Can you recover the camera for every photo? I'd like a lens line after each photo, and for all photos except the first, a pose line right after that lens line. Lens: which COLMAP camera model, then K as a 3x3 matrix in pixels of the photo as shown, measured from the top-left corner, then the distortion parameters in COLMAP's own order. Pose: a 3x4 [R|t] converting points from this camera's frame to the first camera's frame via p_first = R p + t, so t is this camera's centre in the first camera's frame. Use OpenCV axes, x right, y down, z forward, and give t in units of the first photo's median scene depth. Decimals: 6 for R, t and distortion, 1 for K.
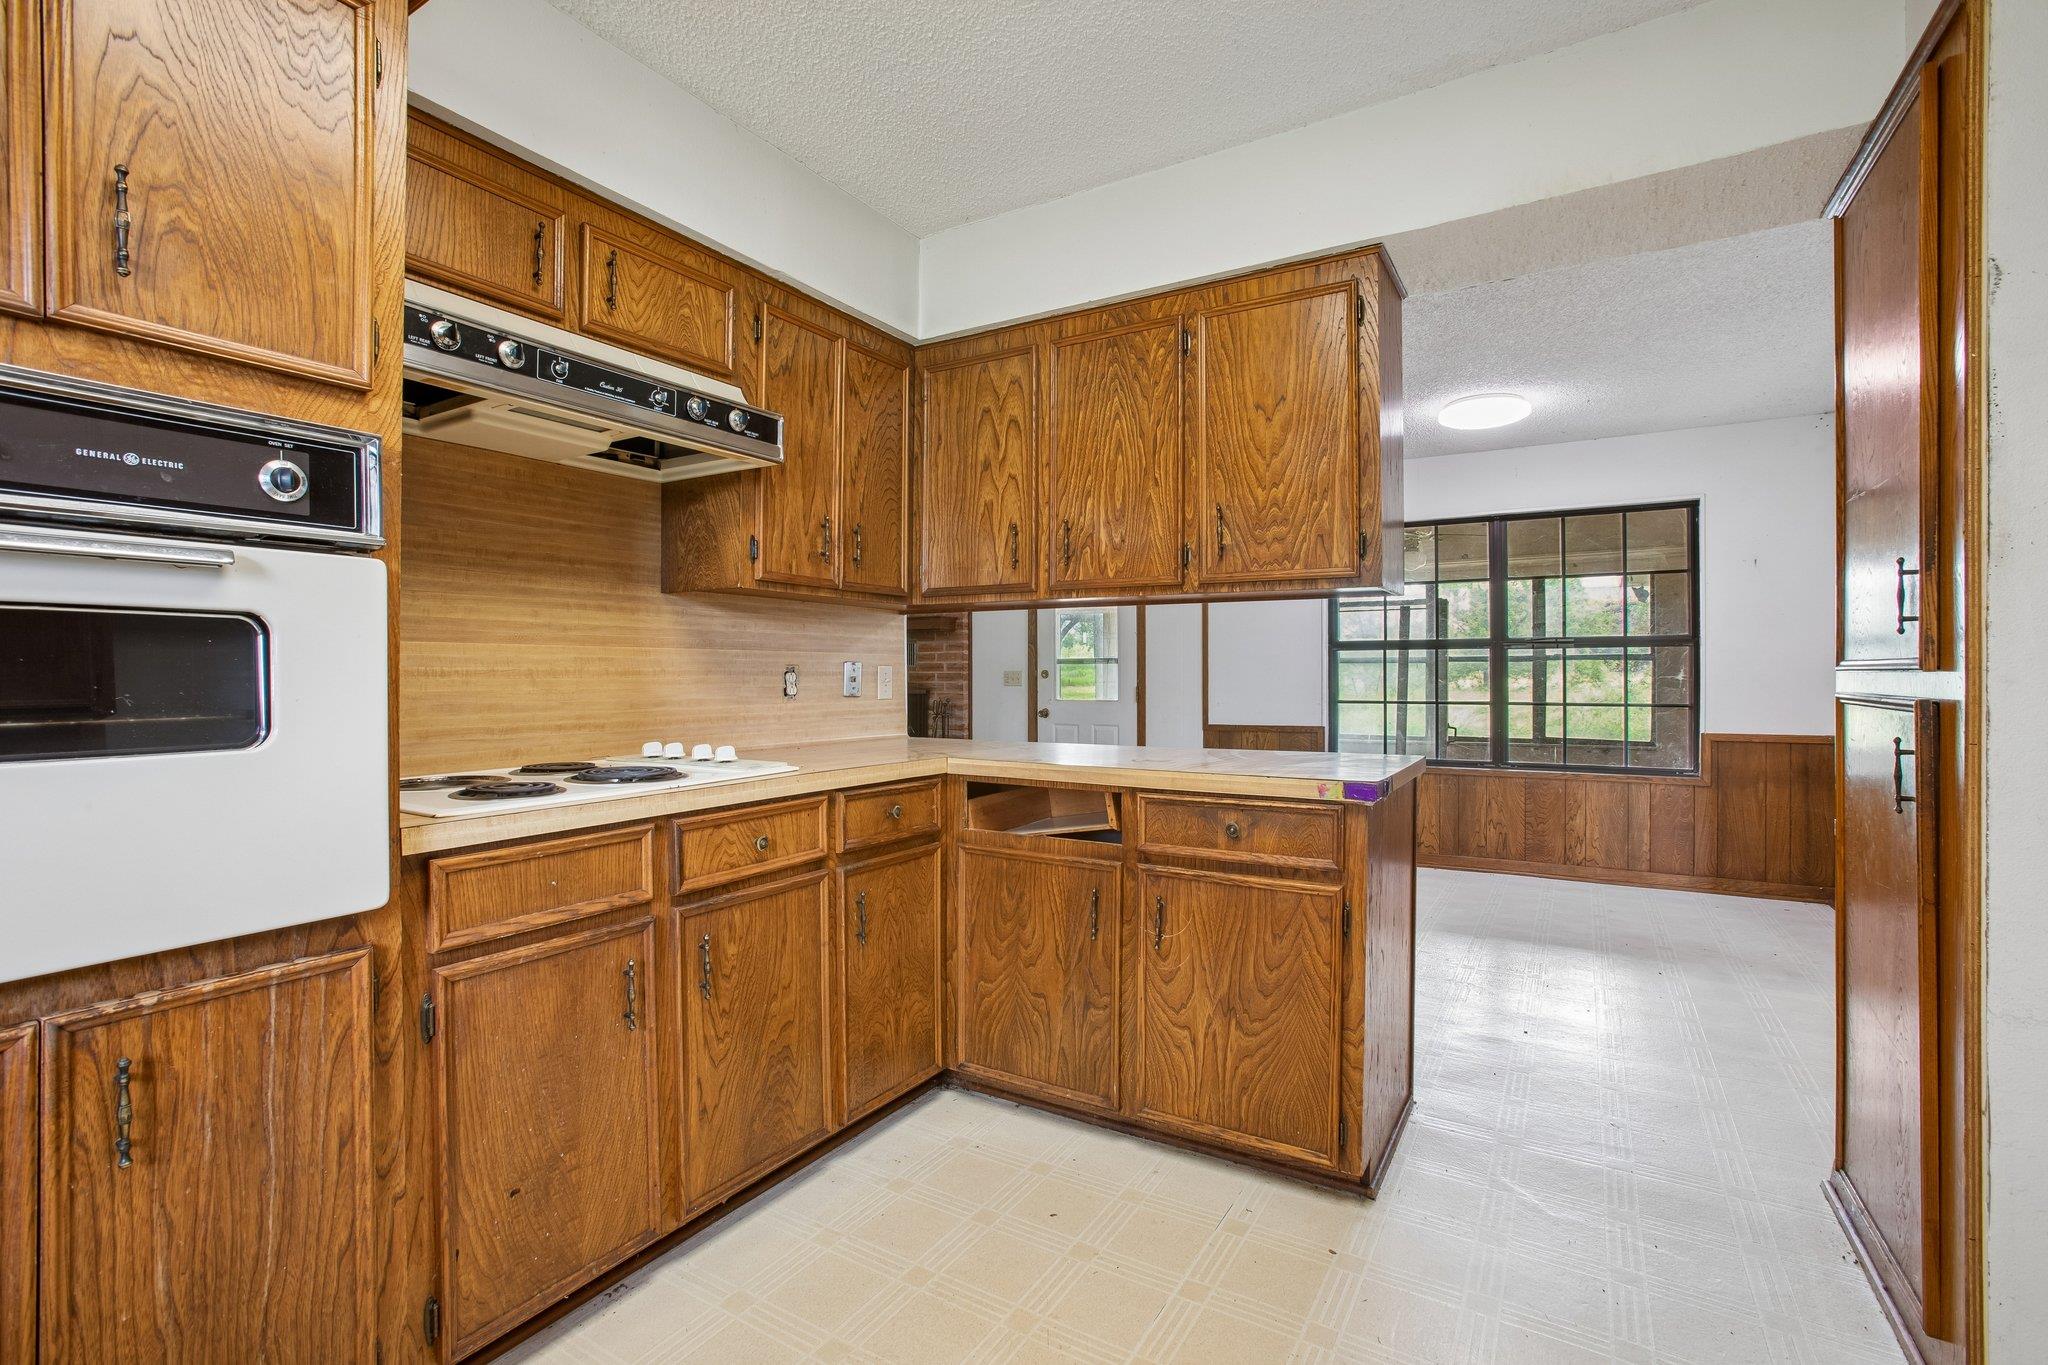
lens RADIAL K [[935.7, 0, 1023.3], [0, 935.7, 675.8], [0, 0, 1]] dist [-0.069003, 0.034935]
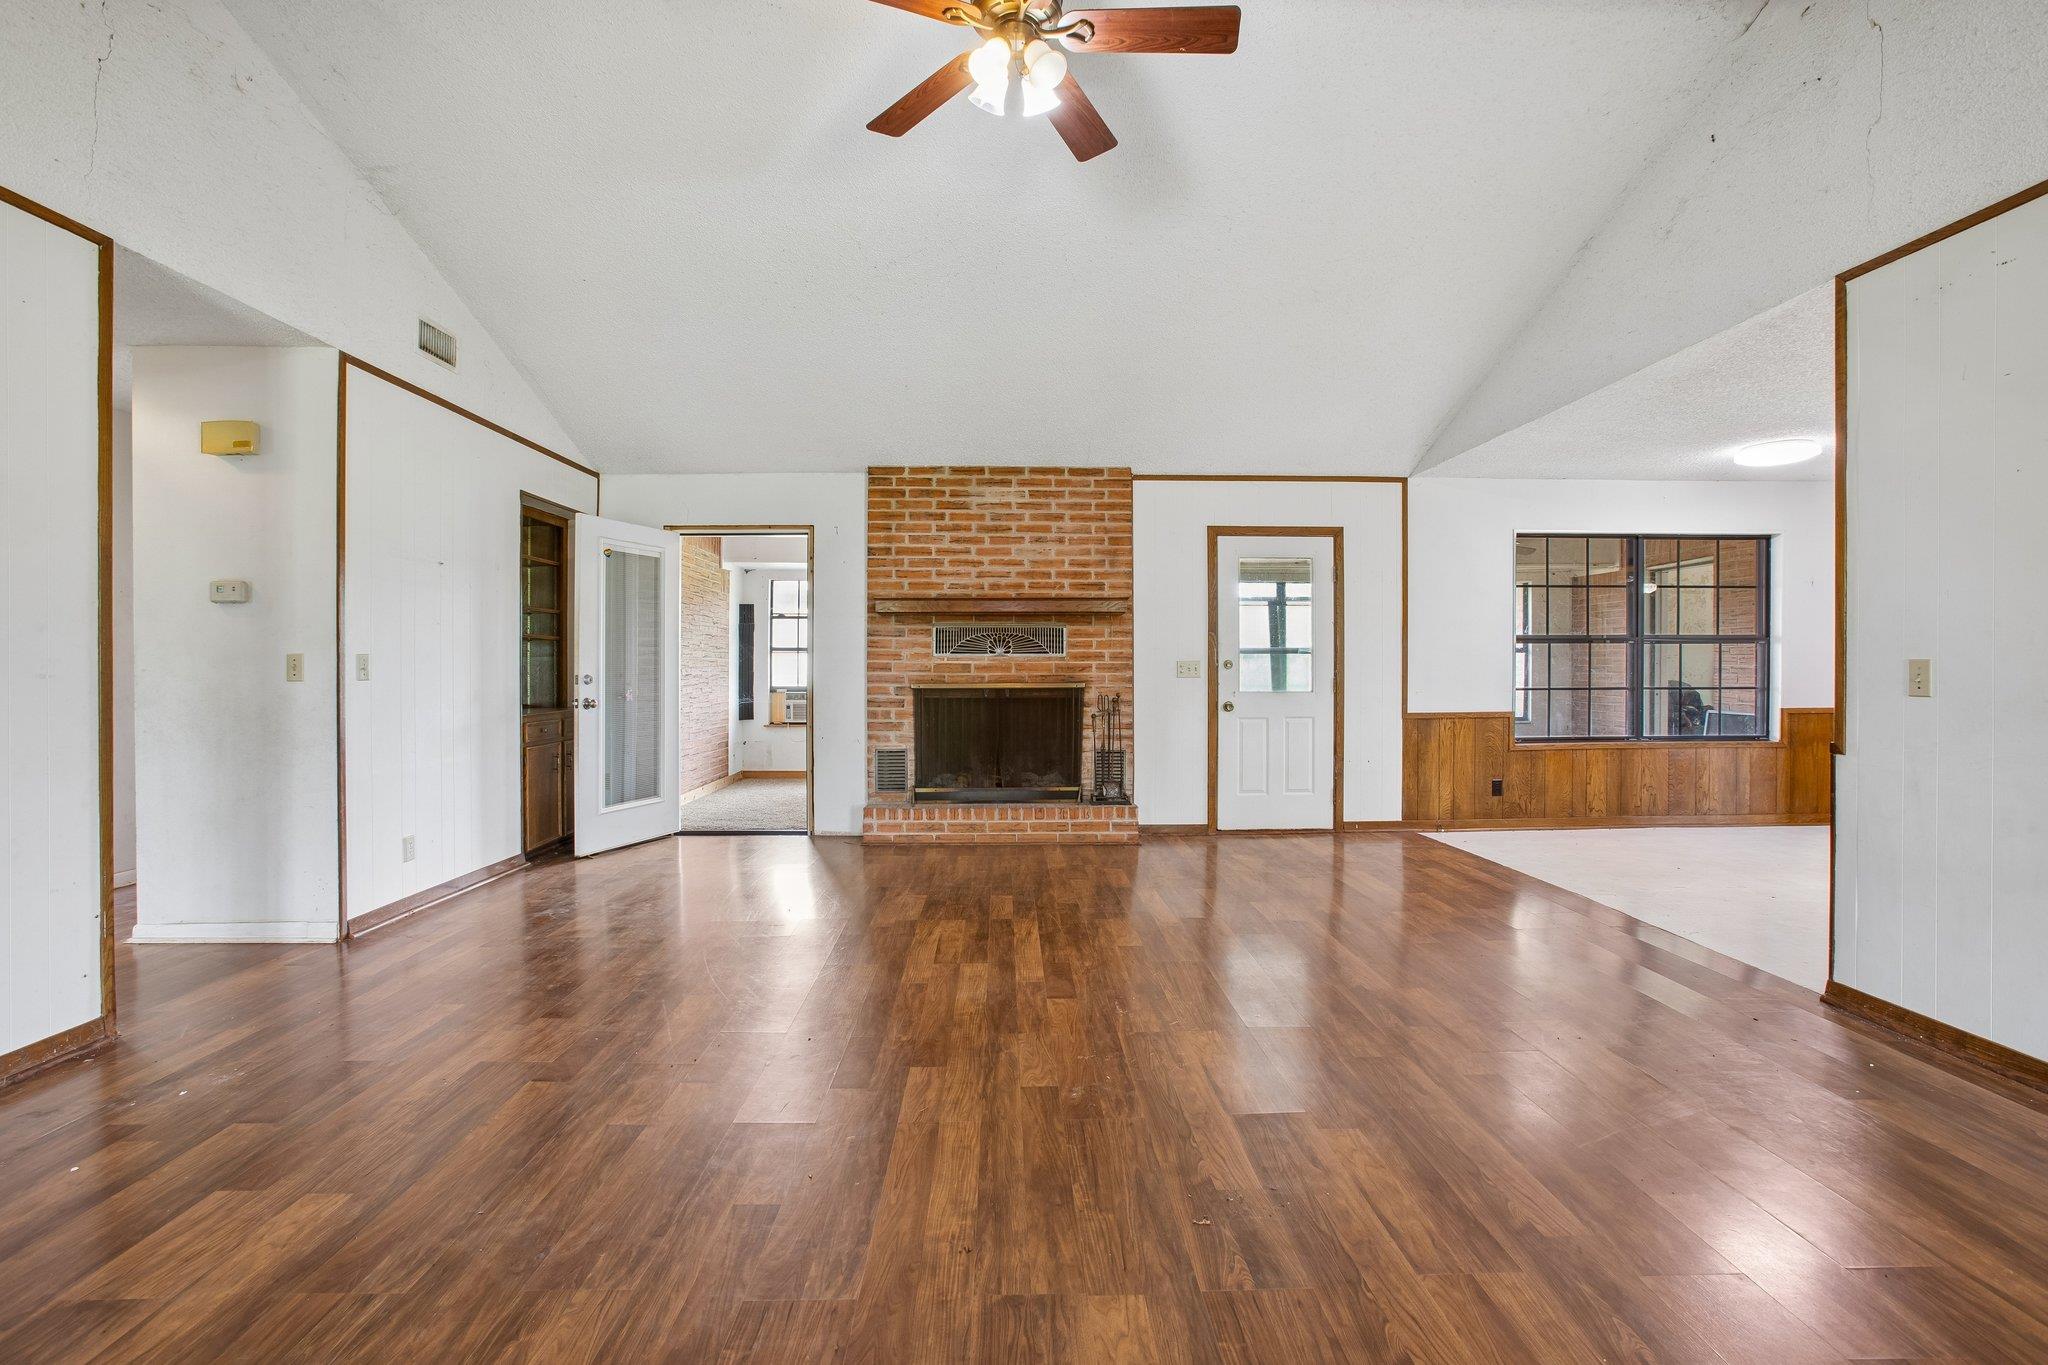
lens RADIAL K [[935.7, 0, 1023.3], [0, 935.7, 675.8], [0, 0, 1]] dist [-0.069003, 0.034935]
pose [[0.836745, -0.007095, 0.547546, -1.790923], [0.001589, 0.999943, 0.010528, -0.001799], [-0.547590, -0.007939, 0.836709, 0.941844]]
